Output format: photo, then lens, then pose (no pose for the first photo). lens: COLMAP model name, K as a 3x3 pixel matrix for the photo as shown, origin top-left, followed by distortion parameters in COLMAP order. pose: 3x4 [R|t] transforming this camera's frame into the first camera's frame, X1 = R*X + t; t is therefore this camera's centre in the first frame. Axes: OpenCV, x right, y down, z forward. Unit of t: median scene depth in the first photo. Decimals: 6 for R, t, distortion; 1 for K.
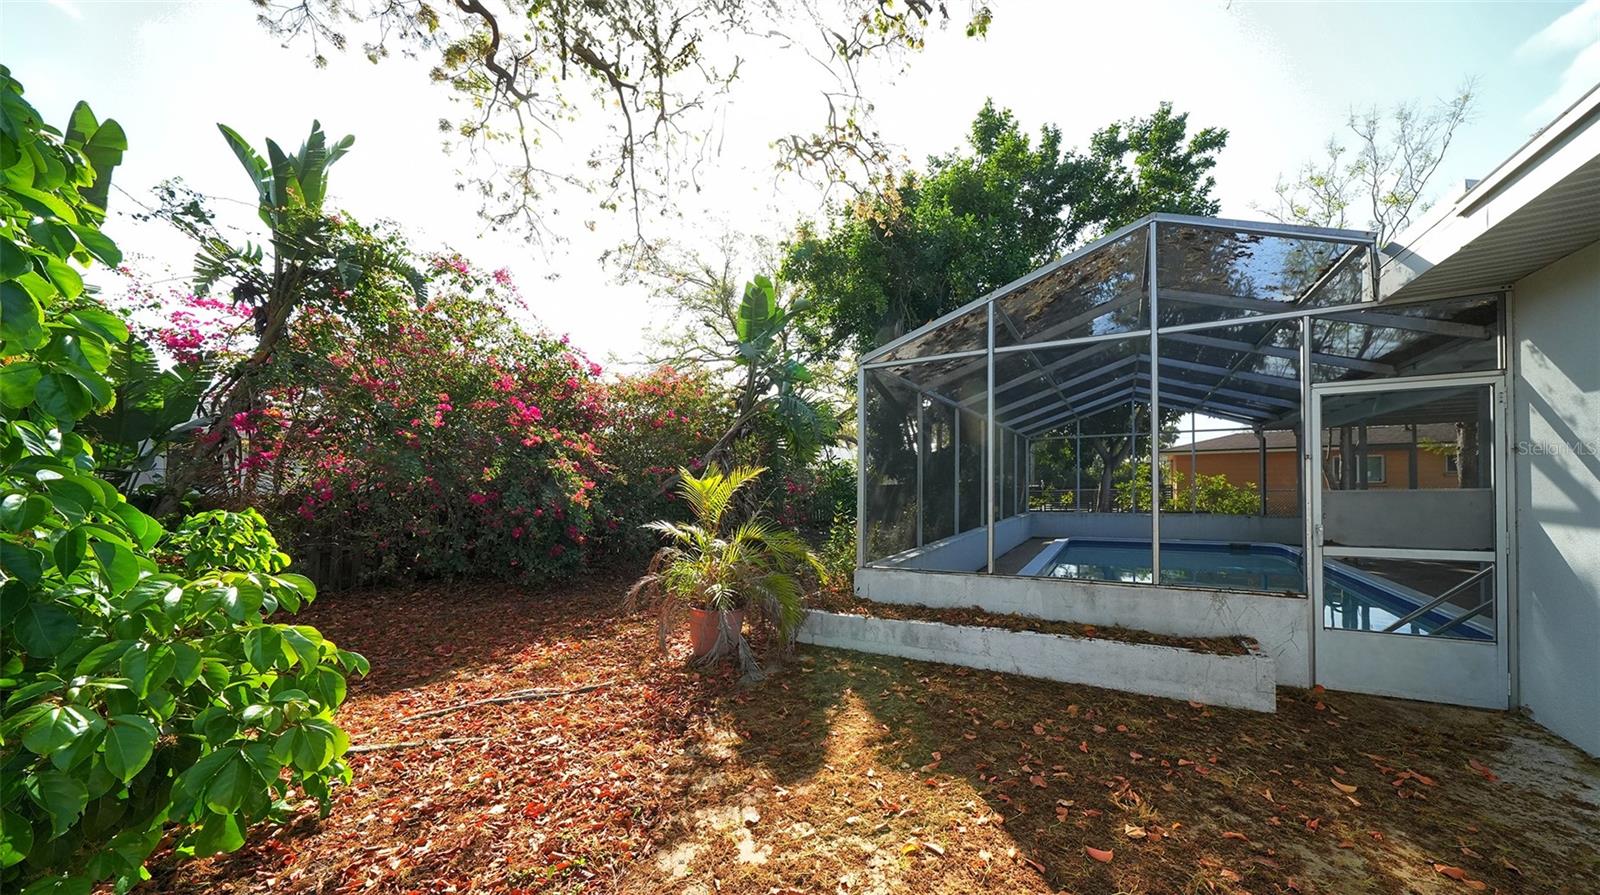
lens RADIAL K [[574.1, 0, 797.1], [0, 574.1, 464.5], [0, 0, 1]] dist [0.000236, -0.000049]
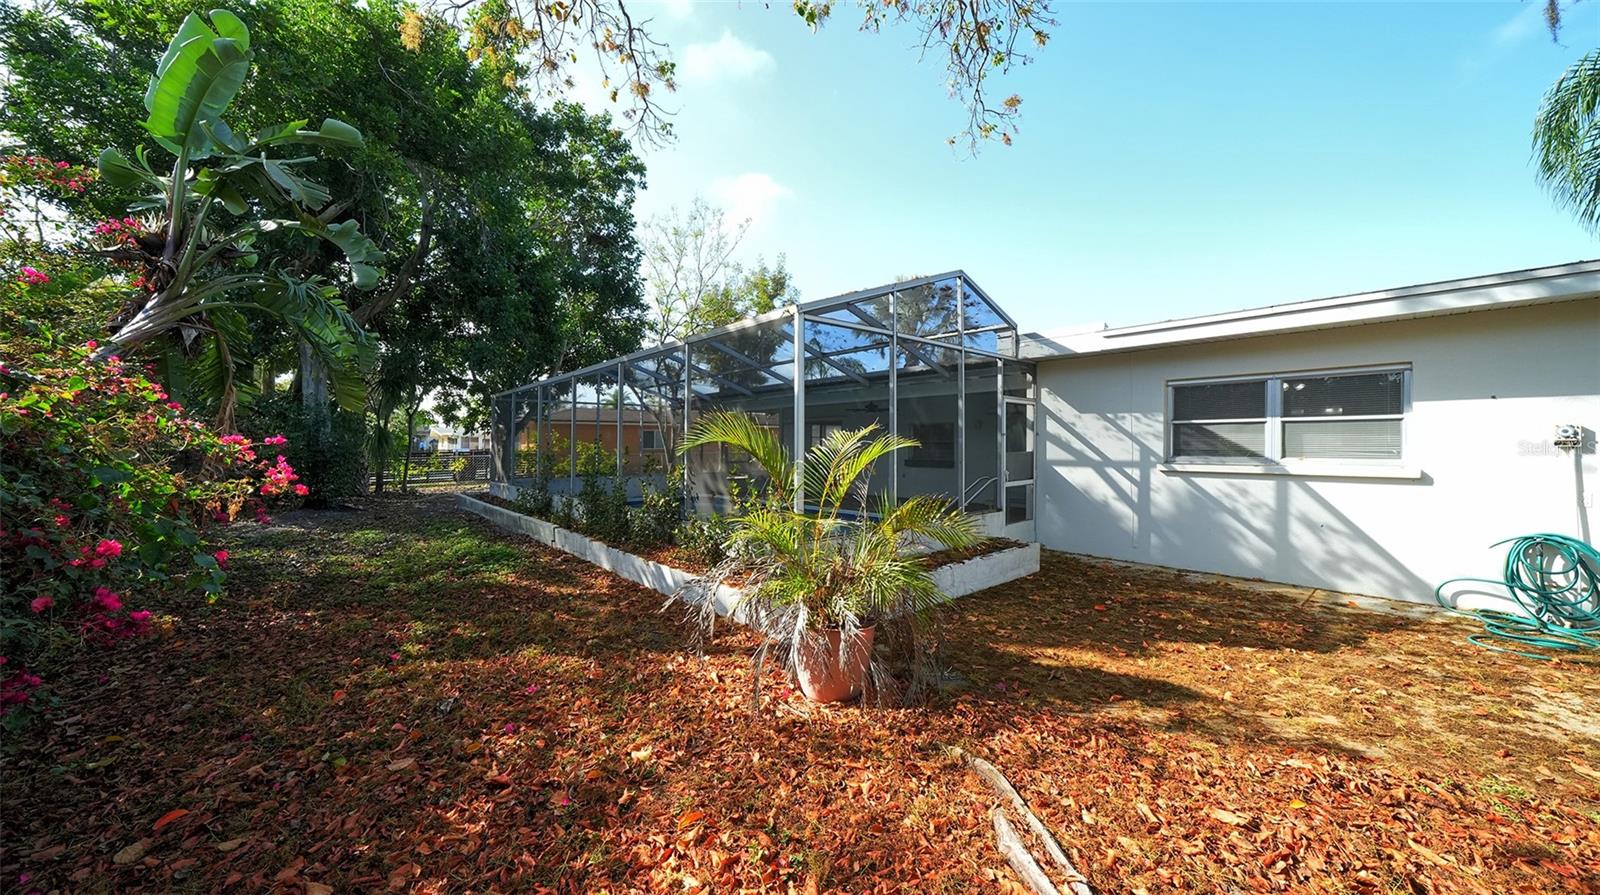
lens RADIAL K [[558.2, 0, 799.0], [0, 558.2, 440.5], [0, 0, 1]] dist [-0.000799, -0.000479]
pose [[0.301265, 0.020163, 0.953327, -1.144495], [-0.034341, 0.999357, -0.010284, 0.052327], [-0.952922, -0.029640, 0.301764, 1.205284]]
